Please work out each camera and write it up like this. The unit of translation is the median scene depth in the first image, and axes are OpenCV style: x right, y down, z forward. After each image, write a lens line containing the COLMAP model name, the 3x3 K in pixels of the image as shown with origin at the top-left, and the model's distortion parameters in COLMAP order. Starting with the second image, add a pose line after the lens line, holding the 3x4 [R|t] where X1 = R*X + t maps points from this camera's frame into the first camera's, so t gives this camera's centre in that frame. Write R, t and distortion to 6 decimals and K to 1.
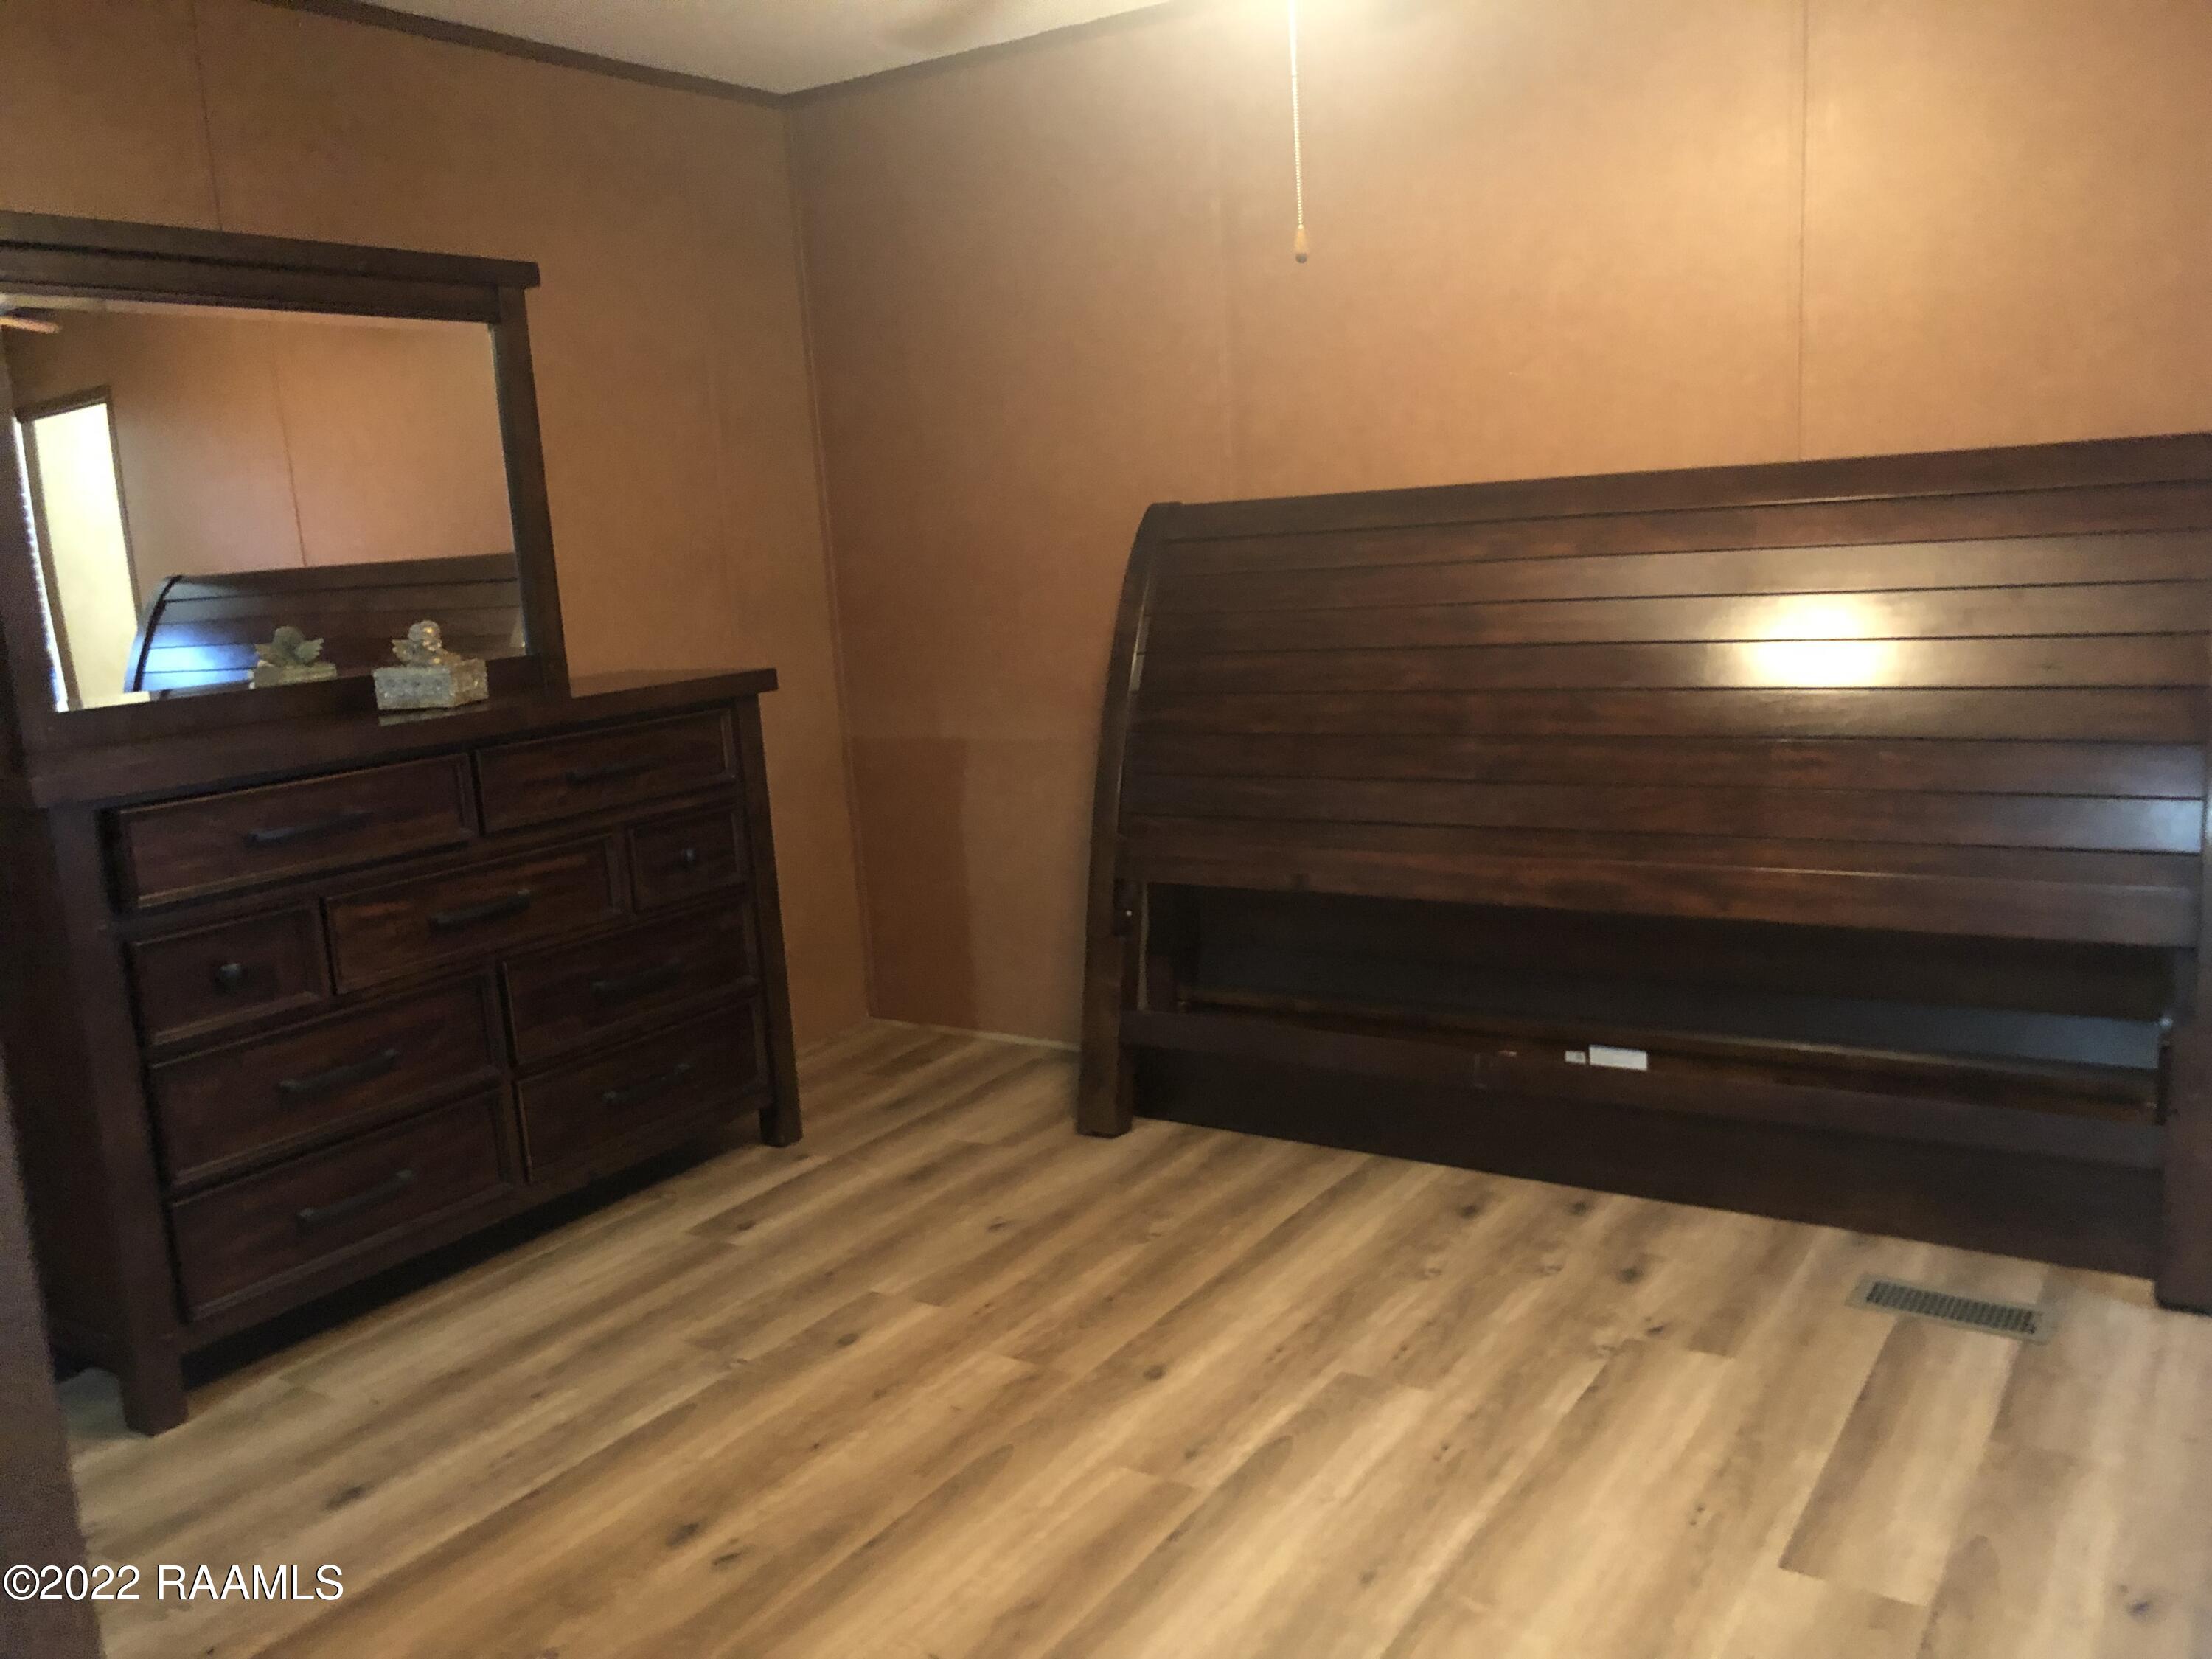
lens RADIAL K [[1831.2, 0, 1094.7], [0, 1831.2, 826.7], [0, 0, 1]] dist [0.010331, 0.002326]
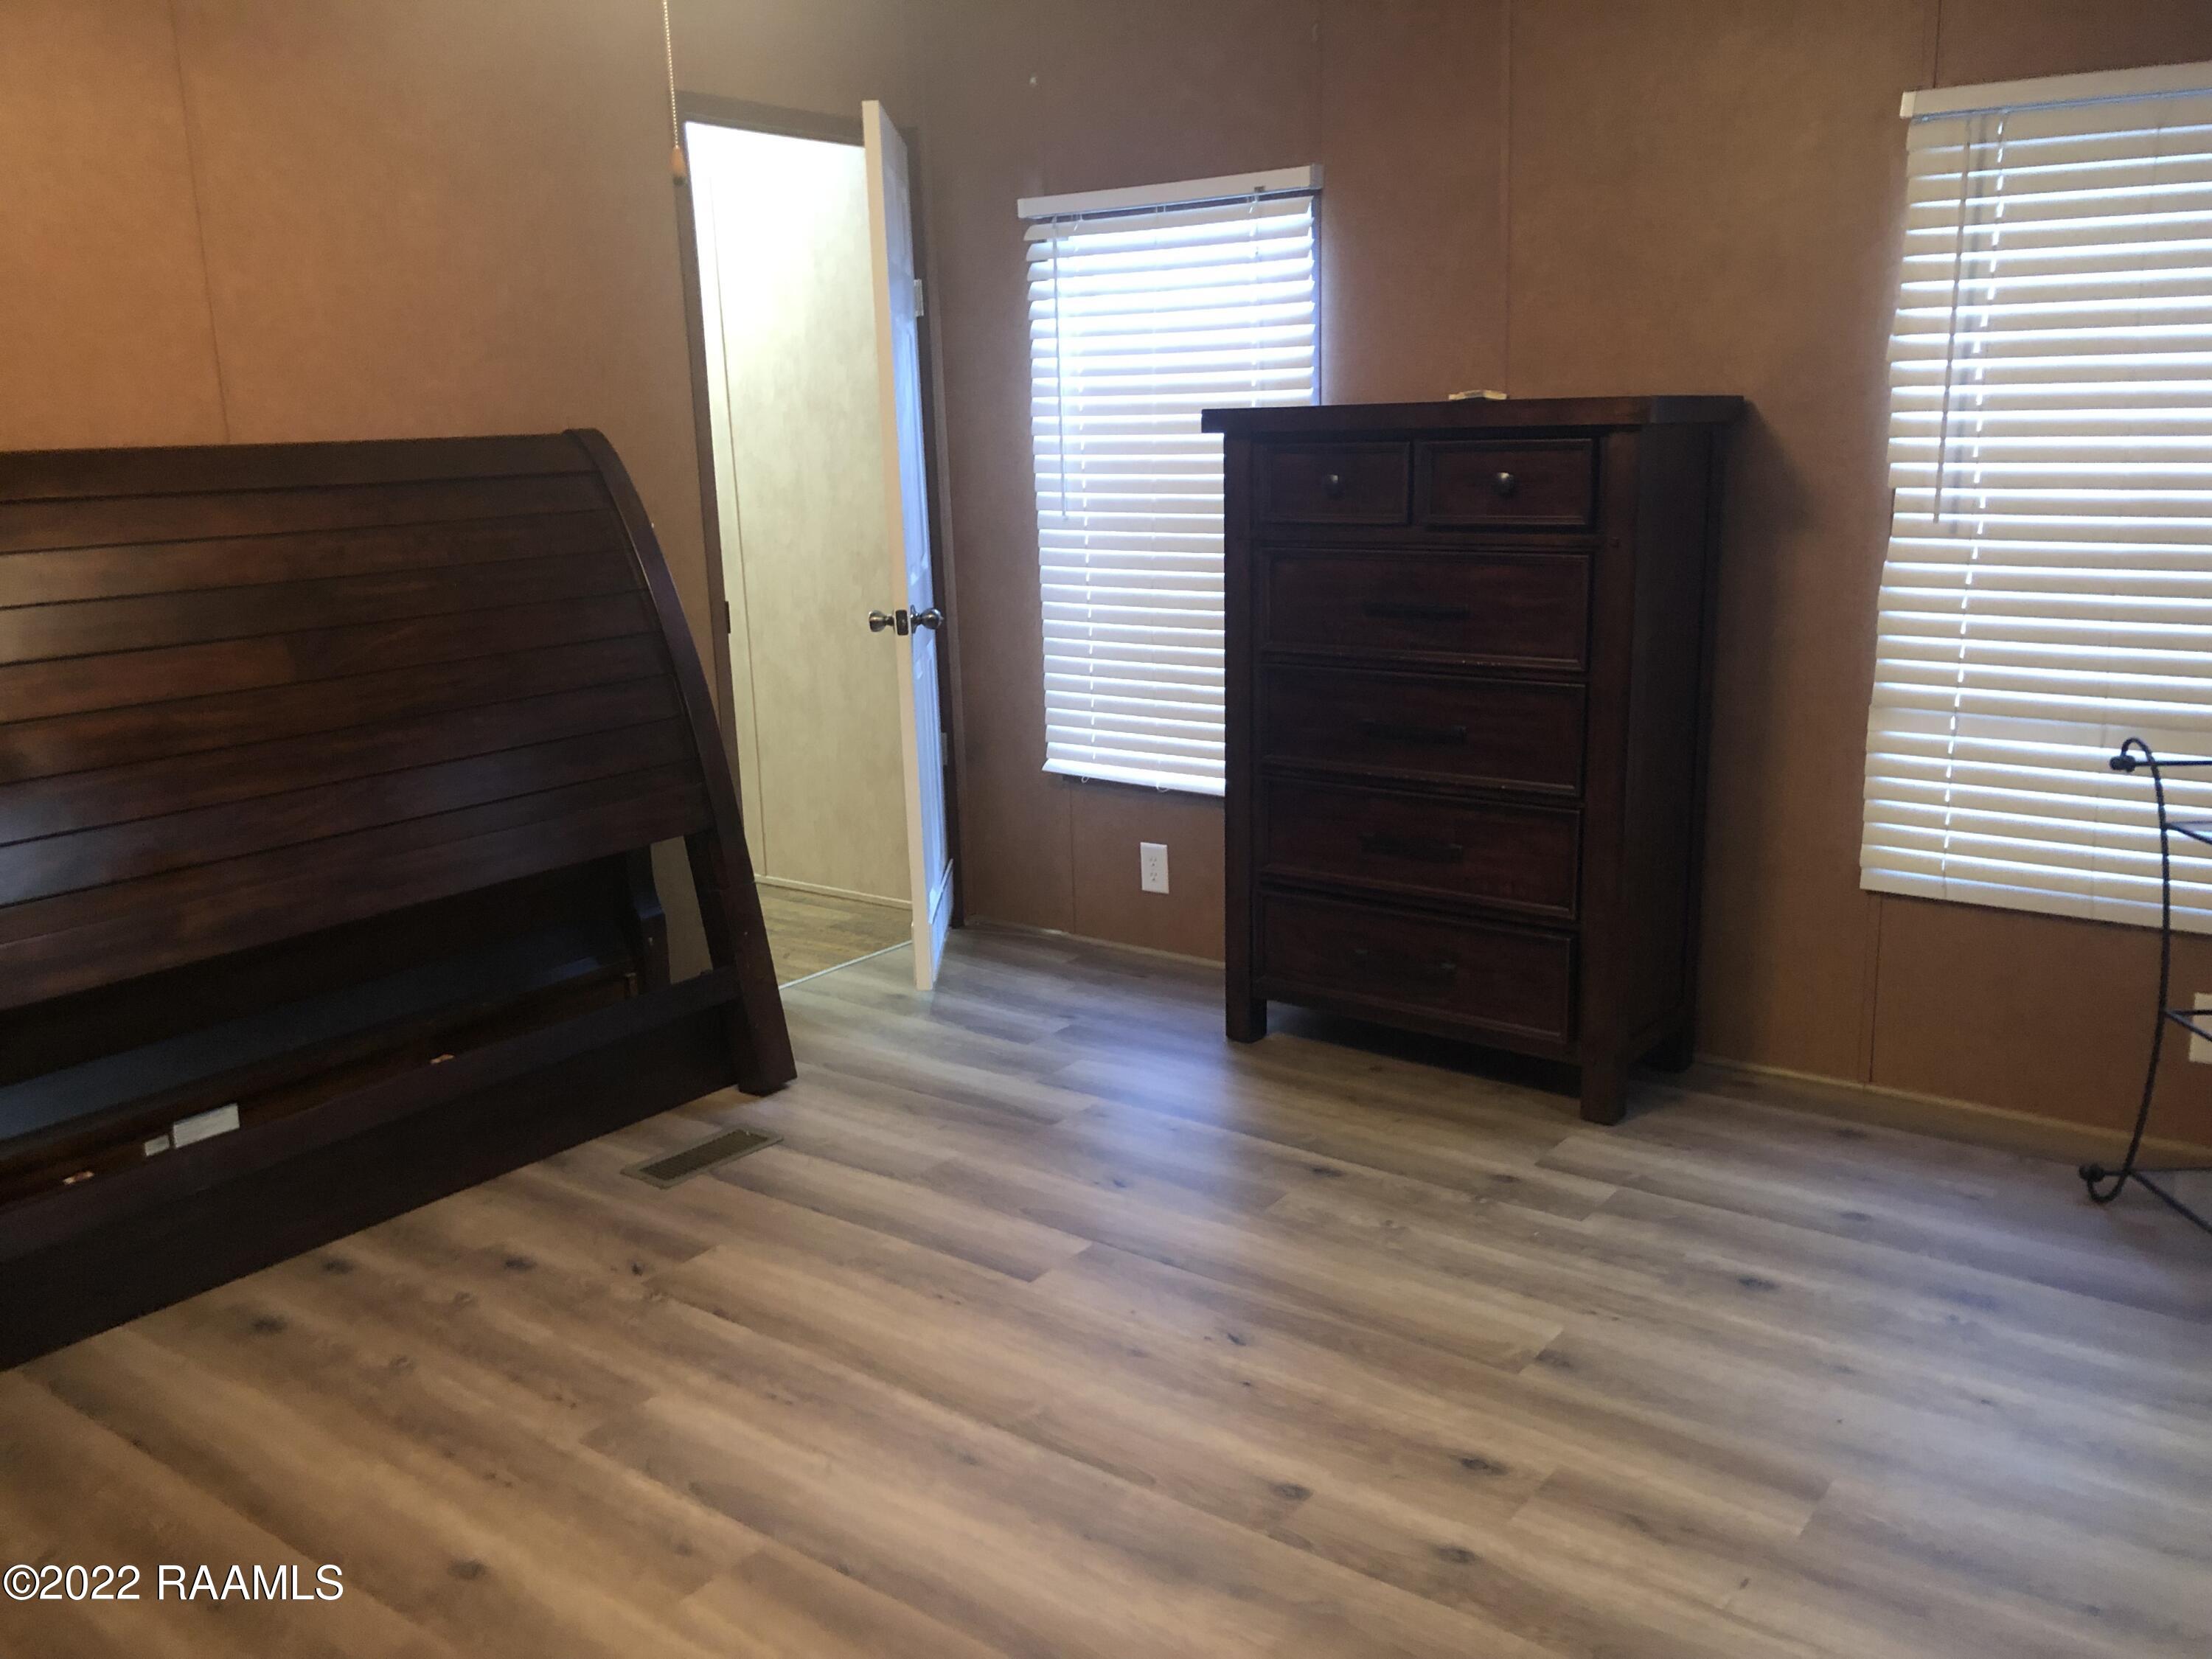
lens RADIAL K [[1831.2, 0, 1094.7], [0, 1831.2, 826.7], [0, 0, 1]] dist [0.010331, 0.002326]
pose [[0.066651, -0.159614, 0.984927, -0.652405], [0.197889, 0.969628, 0.143743, -0.065837], [-0.977956, 0.185325, 0.096212, 0.593833]]
